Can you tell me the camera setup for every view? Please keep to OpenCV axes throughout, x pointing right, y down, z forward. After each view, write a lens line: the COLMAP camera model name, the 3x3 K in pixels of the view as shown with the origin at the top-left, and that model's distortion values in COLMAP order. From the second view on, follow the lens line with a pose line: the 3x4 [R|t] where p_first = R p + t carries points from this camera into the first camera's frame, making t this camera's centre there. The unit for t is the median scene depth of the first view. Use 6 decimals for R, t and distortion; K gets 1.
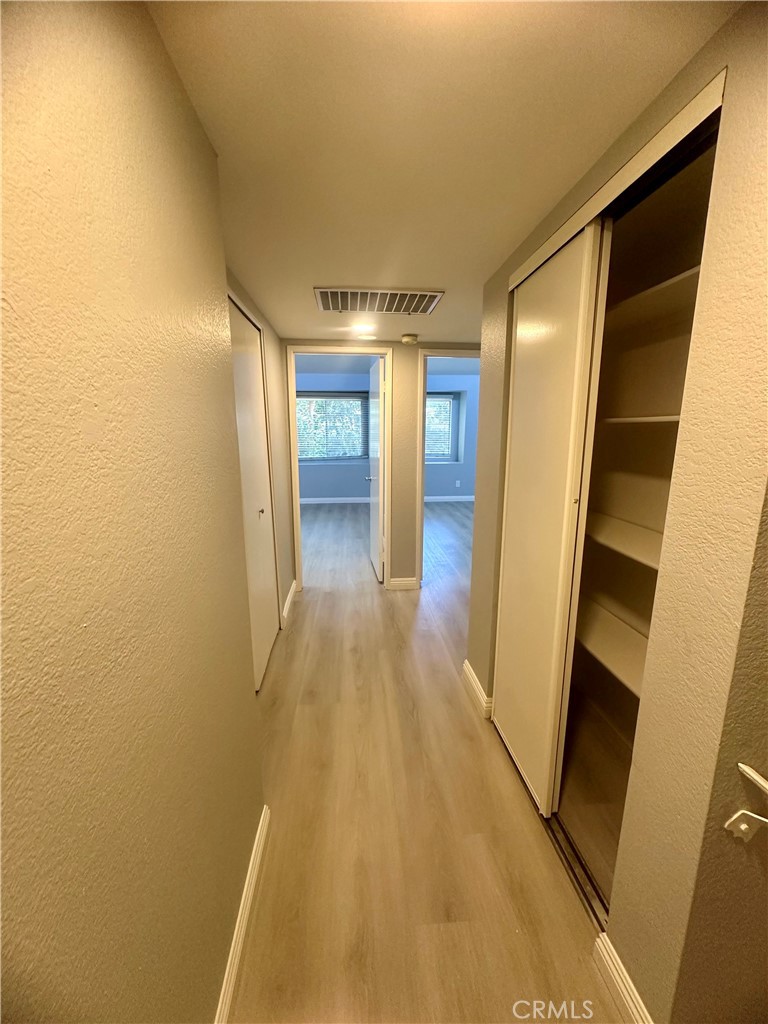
lens RADIAL K [[406.7, 0, 387.3], [0, 406.7, 508.8], [0, 0, 1]] dist [-0.006069, 0.000230]
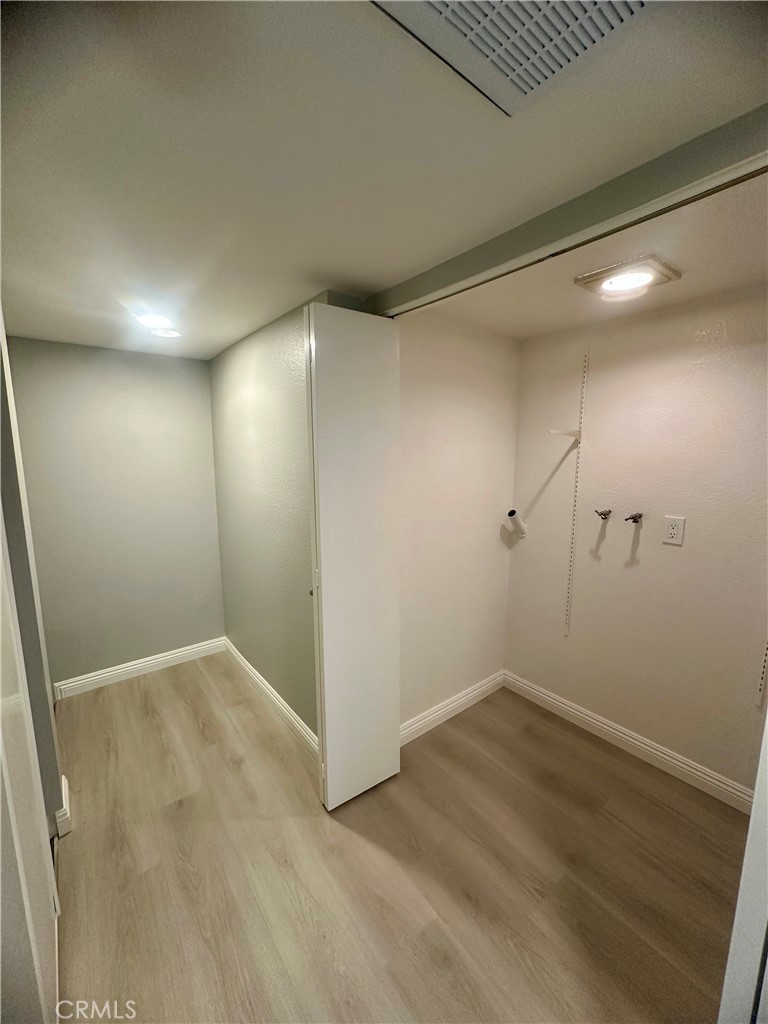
lens RADIAL K [[406.7, 0, 387.4], [0, 406.7, 514.4], [0, 0, 1]] dist [-0.006069, 0.000230]
pose [[-0.840313, 0.105640, -0.531709, 0.132772], [-0.086772, 0.941971, 0.324285, -0.358652], [0.535112, 0.318638, -0.782384, 1.539409]]
